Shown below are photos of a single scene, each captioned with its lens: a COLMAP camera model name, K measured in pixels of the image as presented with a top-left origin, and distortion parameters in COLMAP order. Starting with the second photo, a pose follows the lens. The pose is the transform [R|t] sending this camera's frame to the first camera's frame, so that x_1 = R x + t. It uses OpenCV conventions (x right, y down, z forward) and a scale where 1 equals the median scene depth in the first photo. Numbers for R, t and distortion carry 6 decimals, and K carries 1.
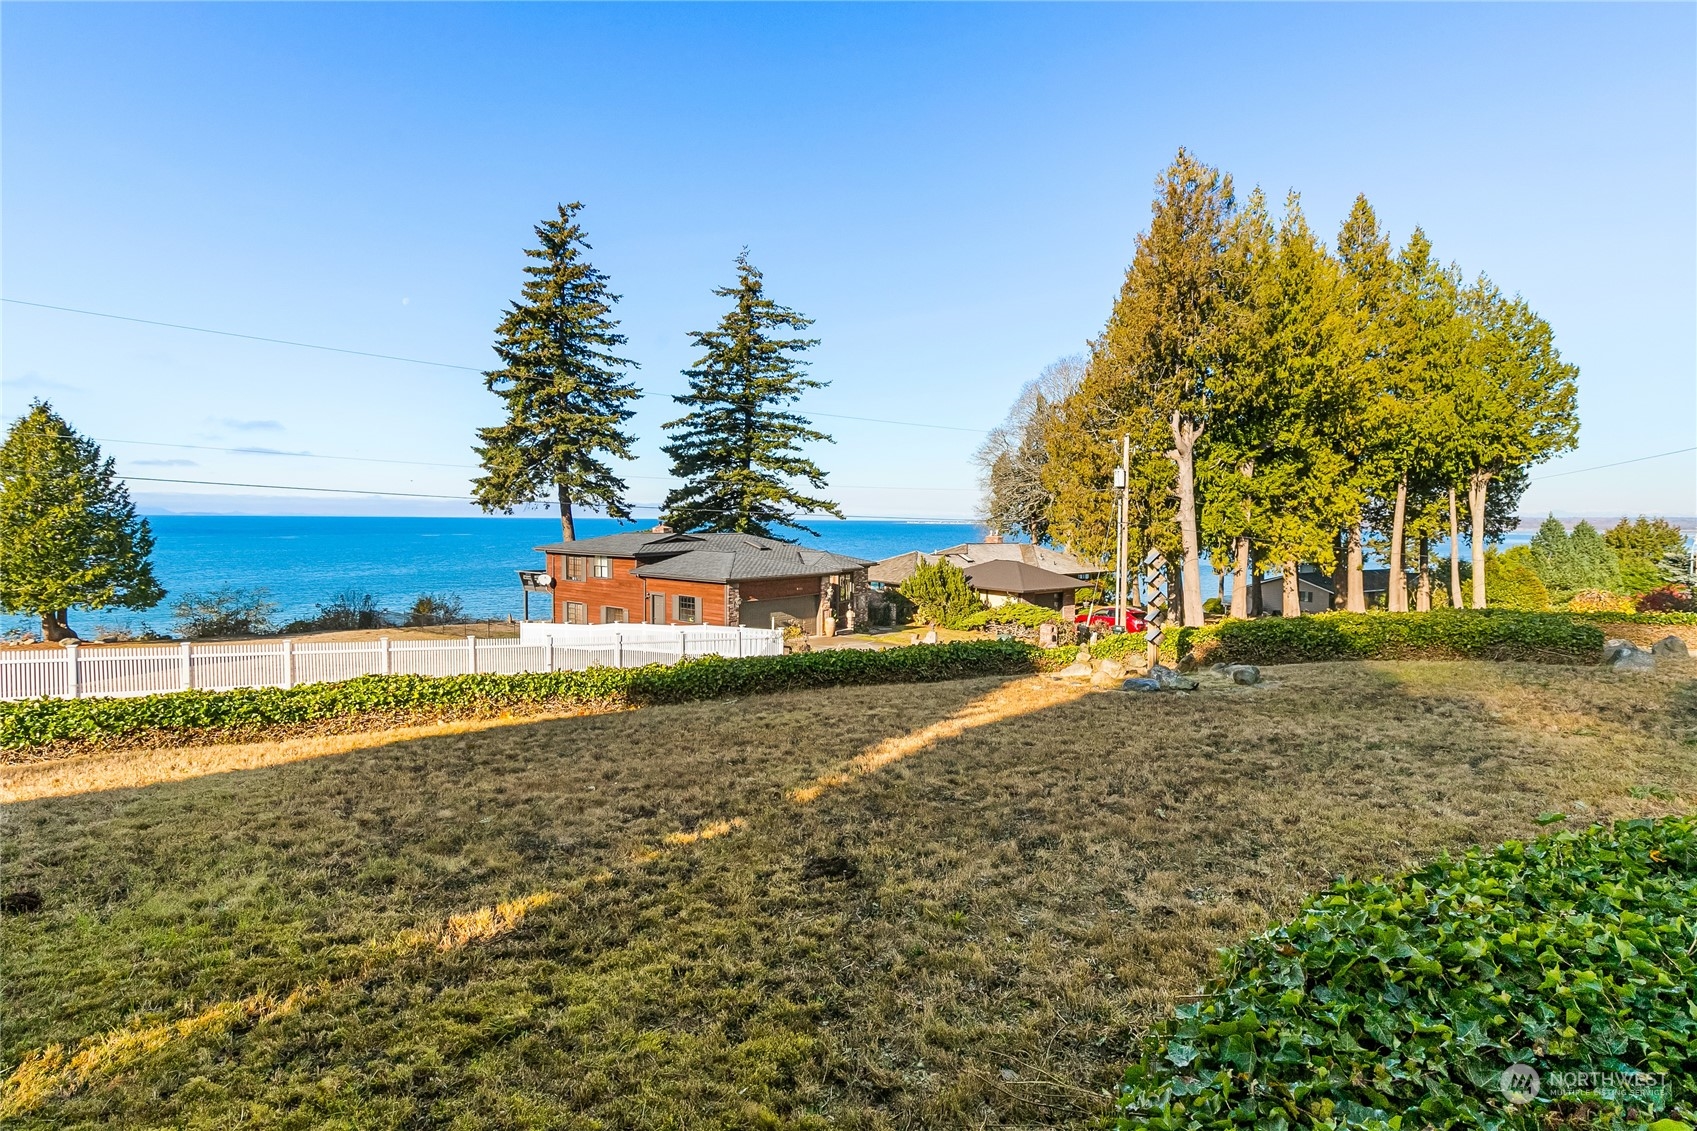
lens RADIAL K [[790.9, 0, 851.9], [0, 790.9, 545.2], [0, 0, 1]] dist [0.002601, 0.000221]
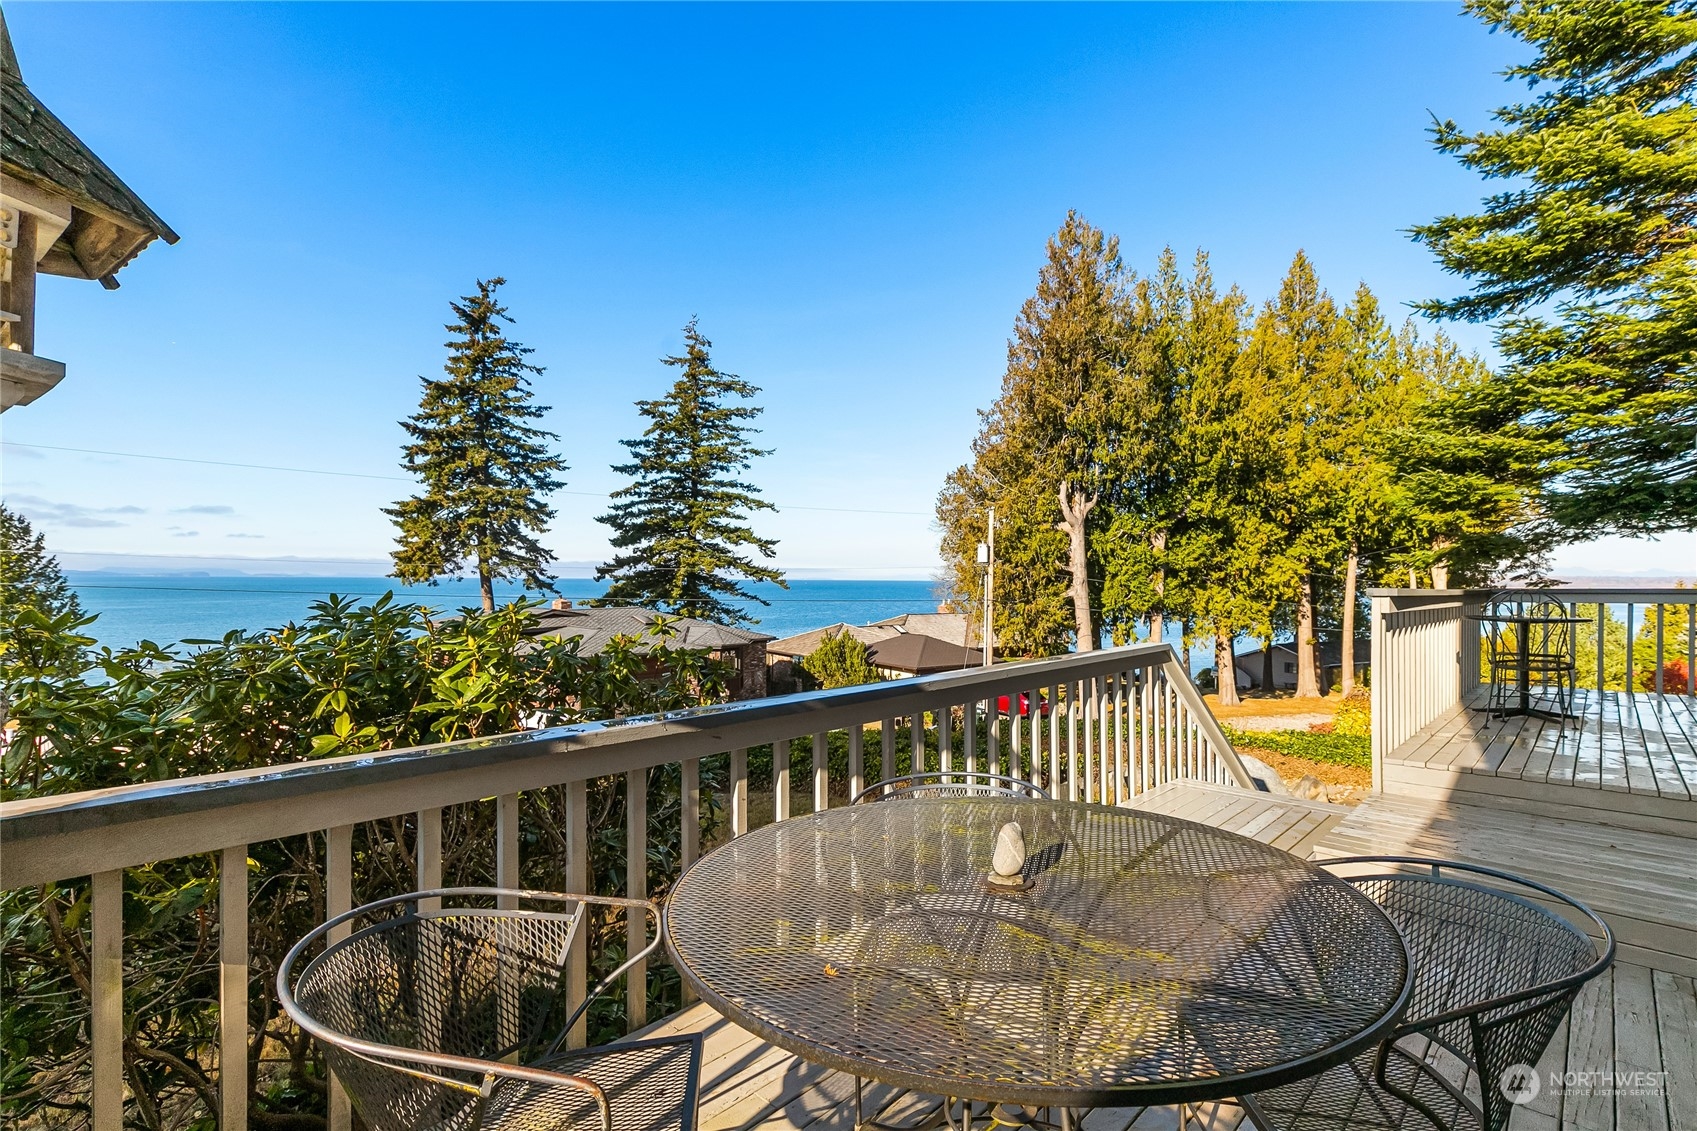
lens RADIAL K [[799.9, 0, 869.0], [0, 799.9, 583.8], [0, 0, 1]] dist [-0.001320, -0.000431]
pose [[0.998345, -0.000872, -0.057503, 0.185004], [-0.000663, 0.999644, -0.026674, -0.015903], [0.057506, 0.026668, 0.997989, 0.019488]]
